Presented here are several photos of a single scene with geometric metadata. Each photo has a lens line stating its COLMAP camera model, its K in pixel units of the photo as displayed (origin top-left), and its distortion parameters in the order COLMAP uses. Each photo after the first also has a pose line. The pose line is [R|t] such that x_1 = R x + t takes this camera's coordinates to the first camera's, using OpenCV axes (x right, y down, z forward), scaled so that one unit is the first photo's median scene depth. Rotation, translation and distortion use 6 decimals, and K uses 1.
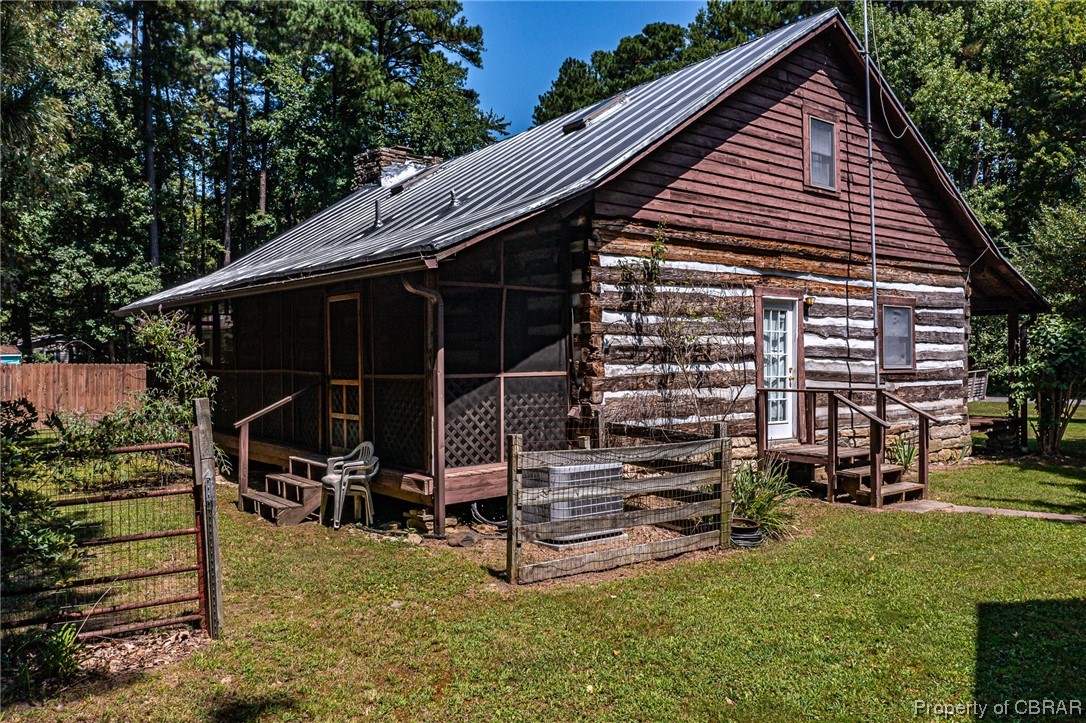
lens RADIAL K [[867.5, 0, 537.7], [0, 867.5, 358.7], [0, 0, 1]] dist [-0.012855, 0.000355]
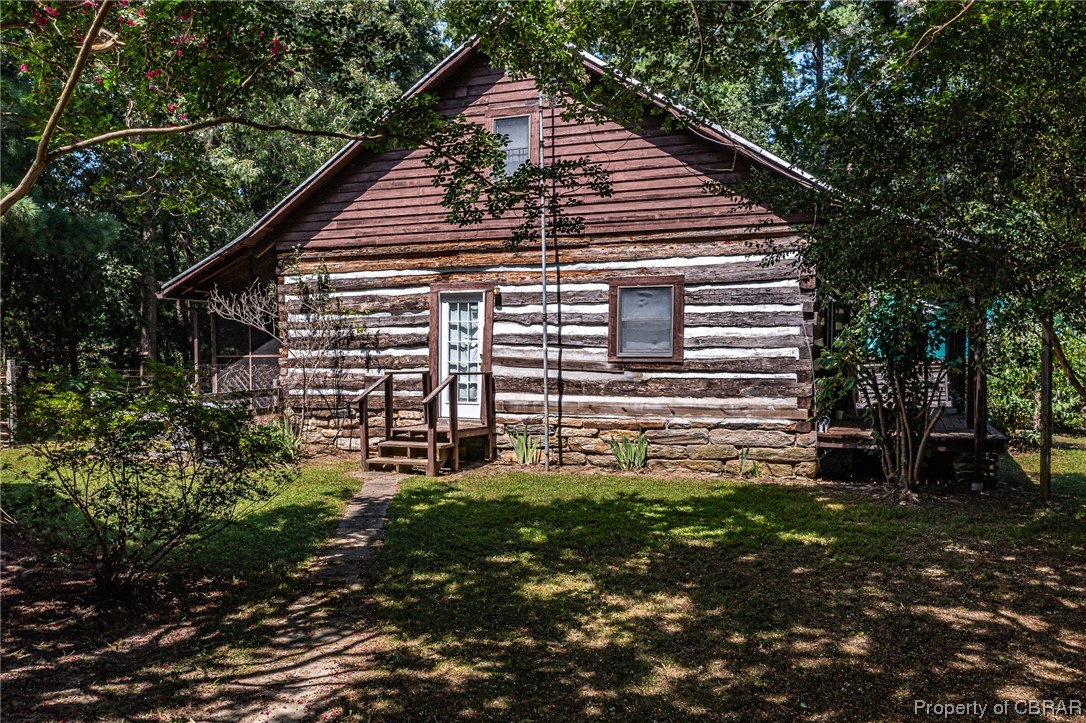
lens RADIAL K [[867.5, 0, 537.7], [0, 867.5, 358.7], [0, 0, 1]] dist [-0.012855, 0.000355]
pose [[0.478608, 0.005784, -0.878010, 1.318466], [-0.004162, 0.999982, 0.004319, 0.011493], [0.878019, 0.001587, 0.478623, 0.552556]]
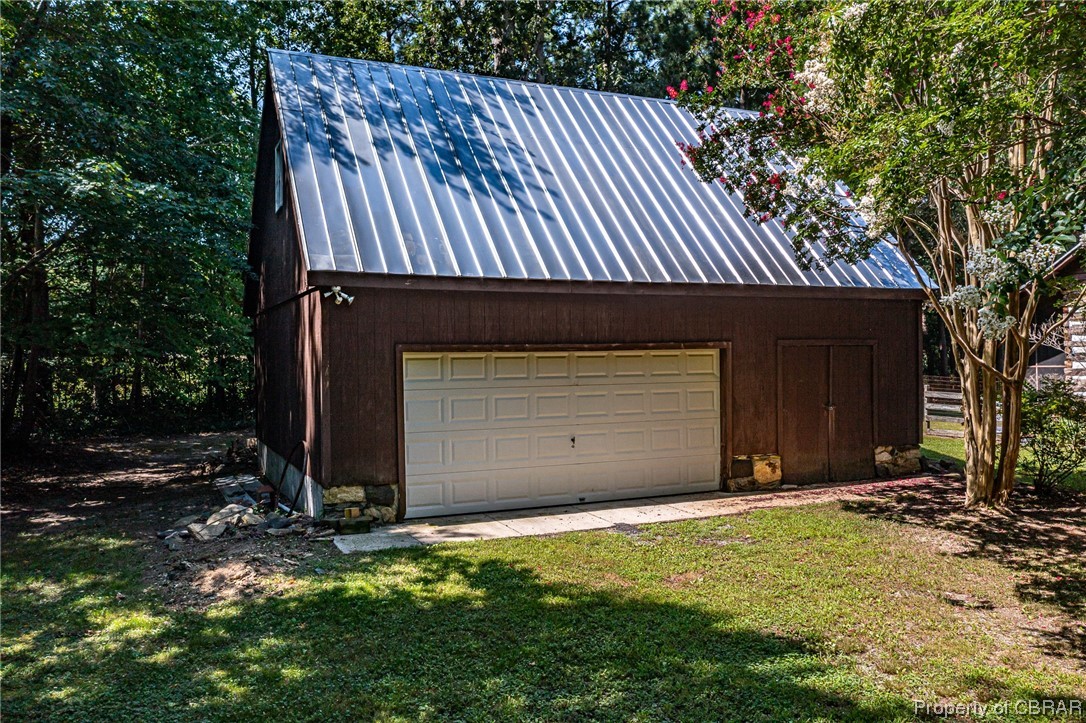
lens RADIAL K [[857.2, 0, 556.2], [0, 857.2, 359.5], [0, 0, 1]] dist [-0.015628, -0.000266]
pose [[-0.239847, 0.006413, -0.970789, 1.874197], [0.010576, 0.999936, 0.003993, -0.016251], [0.970753, -0.009309, -0.239900, 0.266771]]
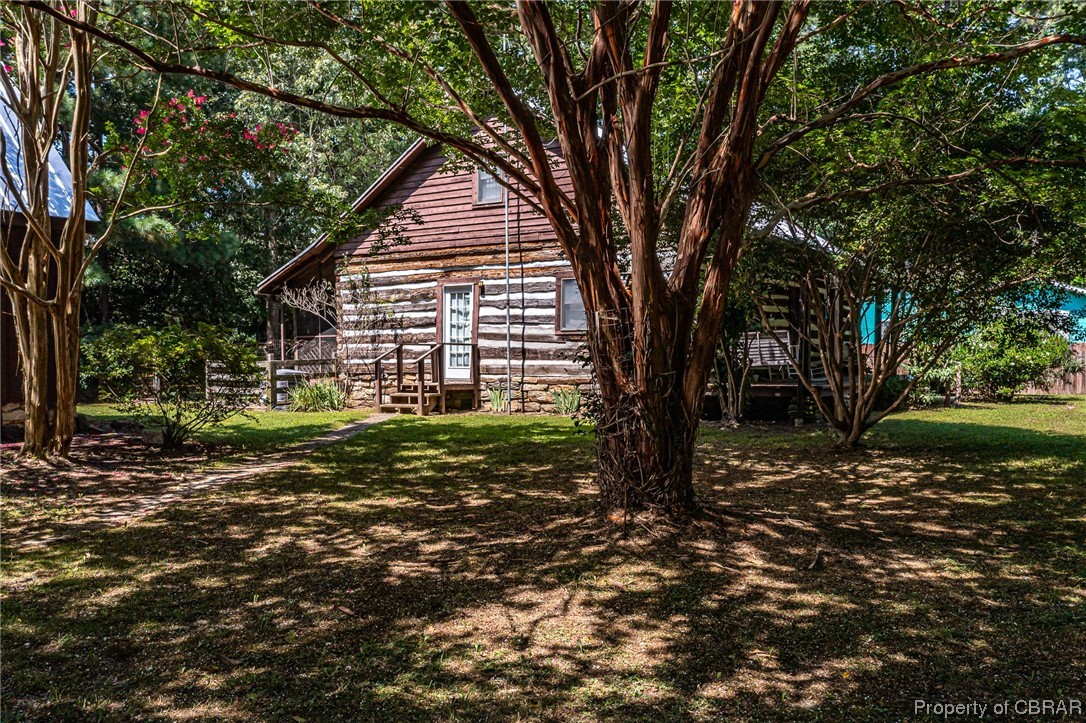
lens RADIAL K [[867.5, 0, 537.7], [0, 867.5, 358.7], [0, 0, 1]] dist [-0.012855, 0.000355]
pose [[0.326963, 0.003542, -0.945030, 1.761353], [-0.001678, 0.999994, 0.003168, 0.053867], [0.945036, 0.000550, 0.326967, 0.640679]]
